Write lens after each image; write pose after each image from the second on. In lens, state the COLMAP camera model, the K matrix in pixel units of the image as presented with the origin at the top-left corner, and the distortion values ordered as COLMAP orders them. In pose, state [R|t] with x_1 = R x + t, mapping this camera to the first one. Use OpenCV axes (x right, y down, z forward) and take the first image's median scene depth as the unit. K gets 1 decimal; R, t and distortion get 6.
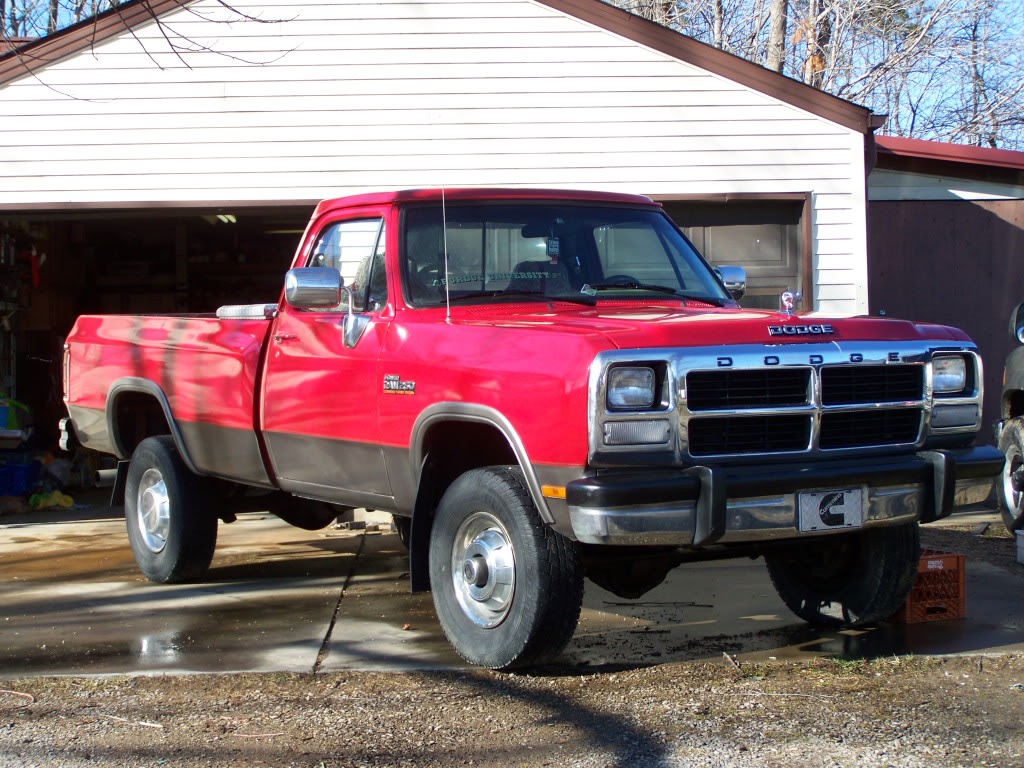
lens RADIAL K [[2131.6, 0, 512.0], [0, 2131.6, 384.0], [0, 0, 1]] dist [-0.061452, 0.047095]
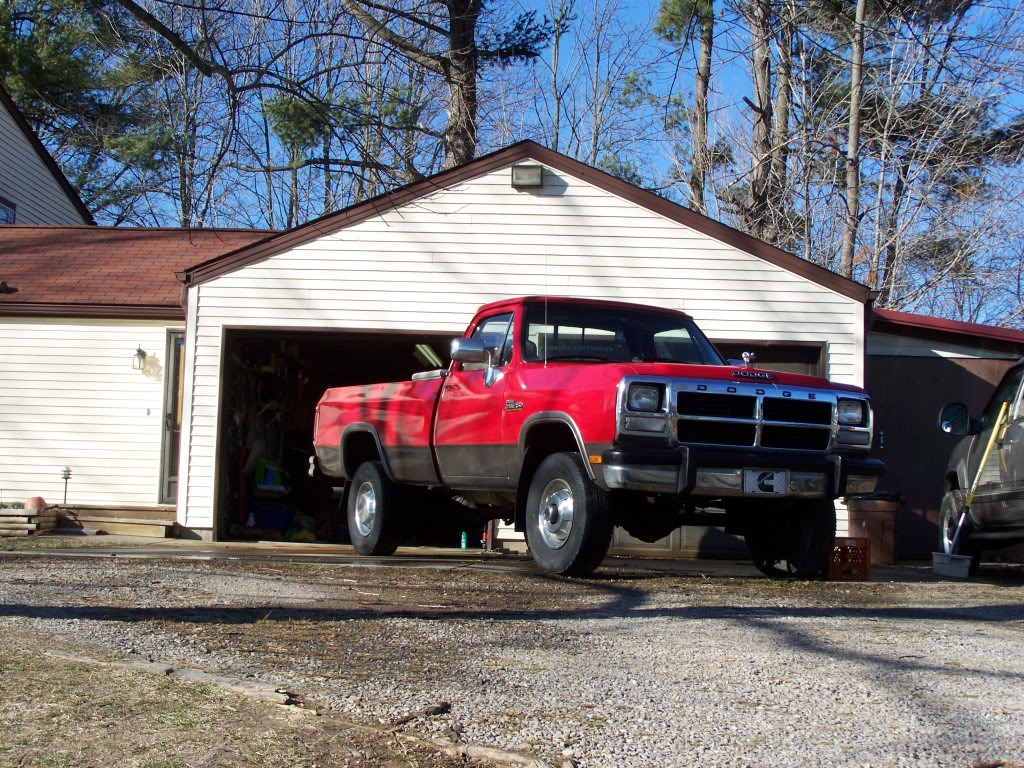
lens RADIAL K [[1775.4, 0, 512.0], [0, 1775.4, 384.0], [0, 0, 1]] dist [-0.012718, -0.093026]
pose [[0.993675, 0.043988, -0.103323, 0.091329], [-0.055087, 0.992715, -0.107153, 0.138348], [0.097857, 0.112167, 0.988859, -0.378978]]
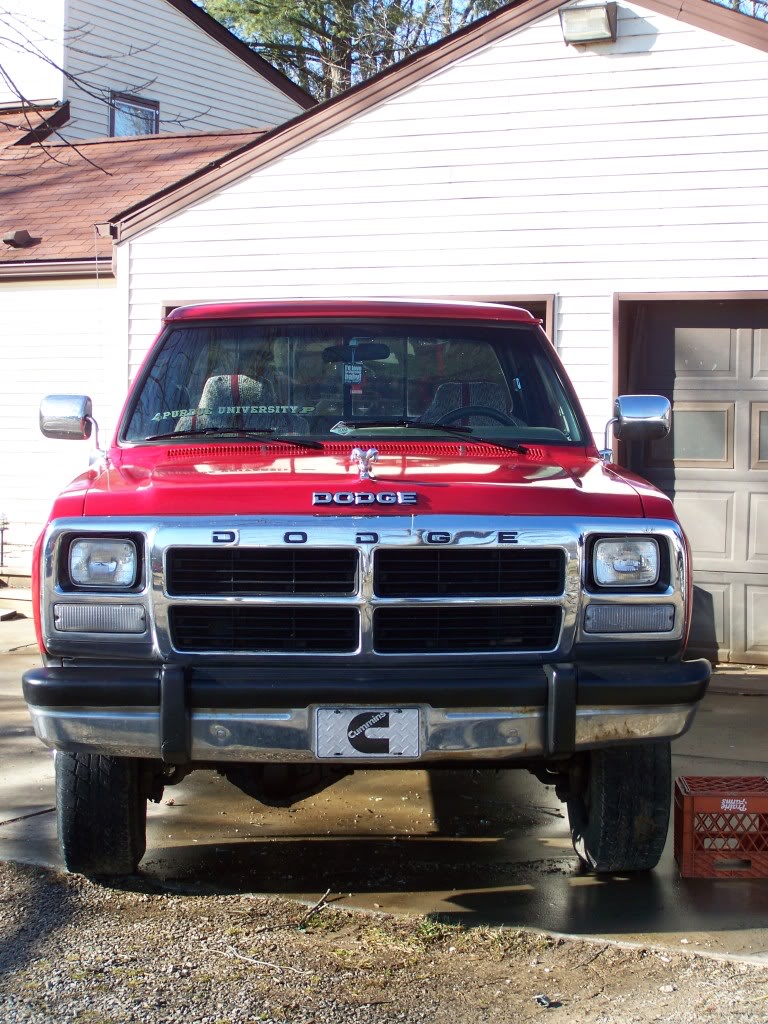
lens RADIAL K [[2131.6, 0, 384.0], [0, 2131.6, 512.0], [0, 0, 1]] dist [-0.061452, 0.047095]
pose [[0.864003, 0.050820, -0.500916, 0.526768], [-0.034124, 0.998516, 0.042443, -0.053136], [0.502330, -0.019578, 0.864455, 0.323883]]
